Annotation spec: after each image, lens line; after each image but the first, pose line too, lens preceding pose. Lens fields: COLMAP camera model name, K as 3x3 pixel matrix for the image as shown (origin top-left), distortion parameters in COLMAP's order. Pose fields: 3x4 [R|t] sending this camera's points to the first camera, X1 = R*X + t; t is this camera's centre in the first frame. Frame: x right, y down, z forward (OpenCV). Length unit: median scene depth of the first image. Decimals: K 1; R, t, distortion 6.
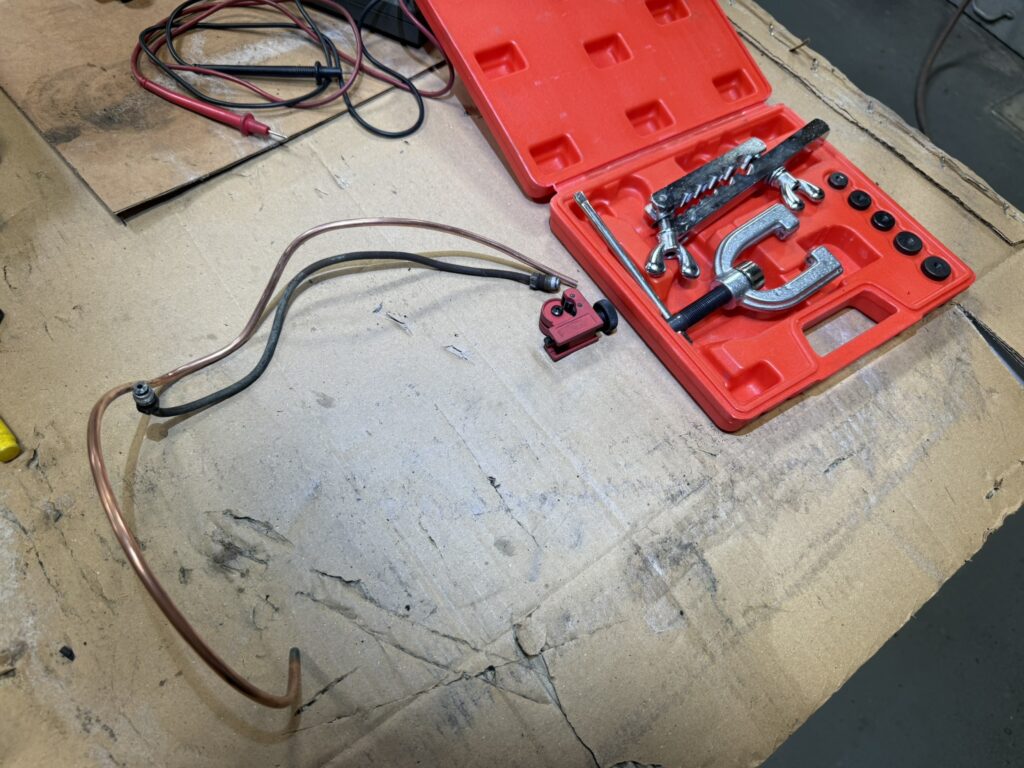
lens RADIAL K [[711.5, 0, 512.0], [0, 711.5, 384.0], [0, 0, 1]] dist [-0.044744, -0.001403]
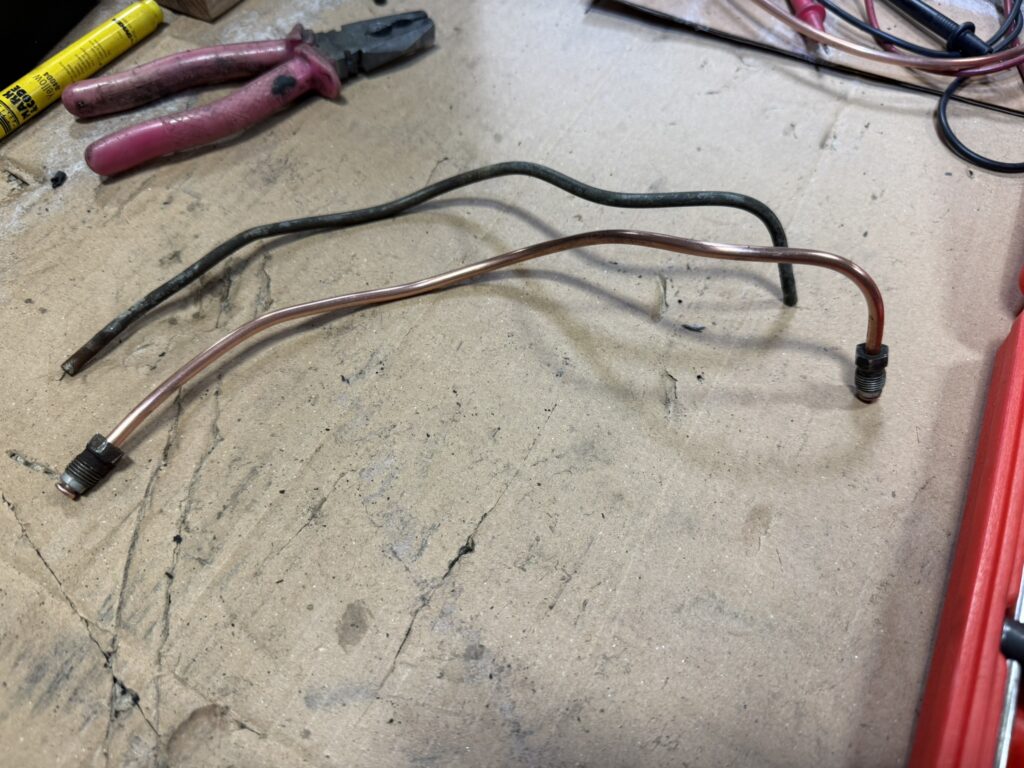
lens RADIAL K [[711.5, 0, 512.0], [0, 711.5, 384.0], [0, 0, 1]] dist [-0.044744, -0.001403]
pose [[0.424350, 0.708975, -0.563278, 0.186651], [-0.760675, 0.616576, 0.202998, -0.069815], [0.491224, 0.342329, 0.800943, 0.510204]]
